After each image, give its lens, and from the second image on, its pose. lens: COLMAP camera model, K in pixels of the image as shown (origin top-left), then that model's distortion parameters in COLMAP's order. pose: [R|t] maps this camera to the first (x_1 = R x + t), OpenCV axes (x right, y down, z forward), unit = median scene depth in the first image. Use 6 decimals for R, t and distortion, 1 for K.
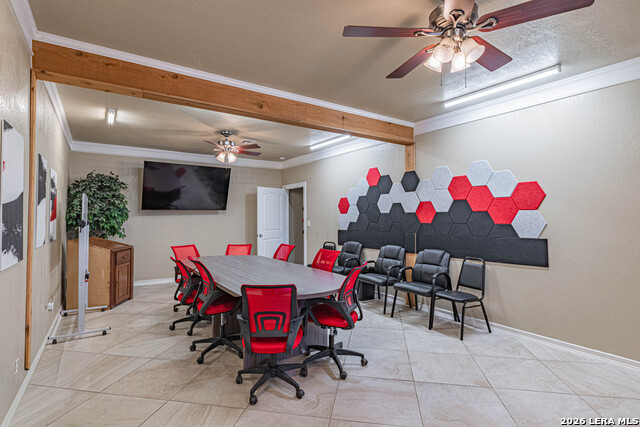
lens RADIAL K [[321.5, 0, 322.6], [0, 321.5, 213.5], [0, 0, 1]] dist [-0.007379, 0.000685]
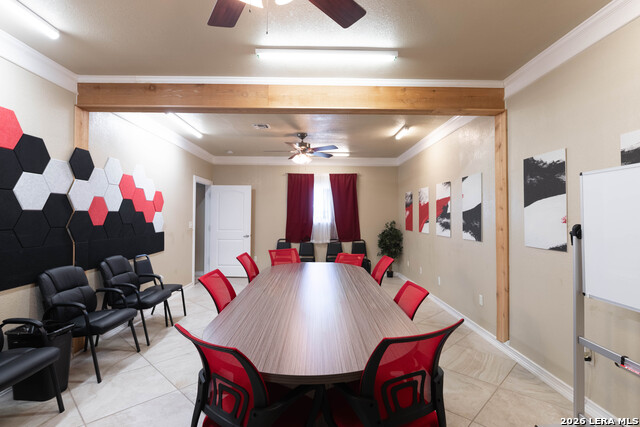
lens RADIAL K [[321.5, 0, 319.2], [0, 321.5, 213.4], [0, 0, 1]] dist [-0.007379, 0.000685]
pose [[-0.833225, 0.003659, 0.552923, -0.516857], [-0.005220, 0.999881, -0.014483, 0.009252], [-0.552910, -0.014954, -0.833107, 1.299078]]
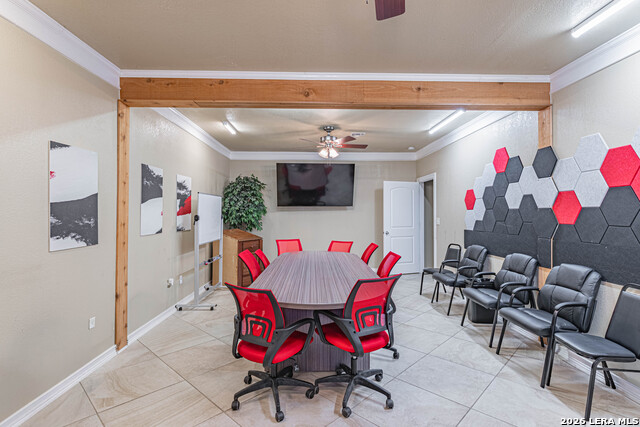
lens RADIAL K [[321.5, 0, 322.0], [0, 321.5, 212.2], [0, 0, 1]] dist [-0.007379, 0.000685]
pose [[0.836330, 0.004236, -0.548210, 0.253654], [0.000445, 0.999965, 0.008405, 0.000053], [0.548227, -0.007274, 0.836298, 0.171275]]
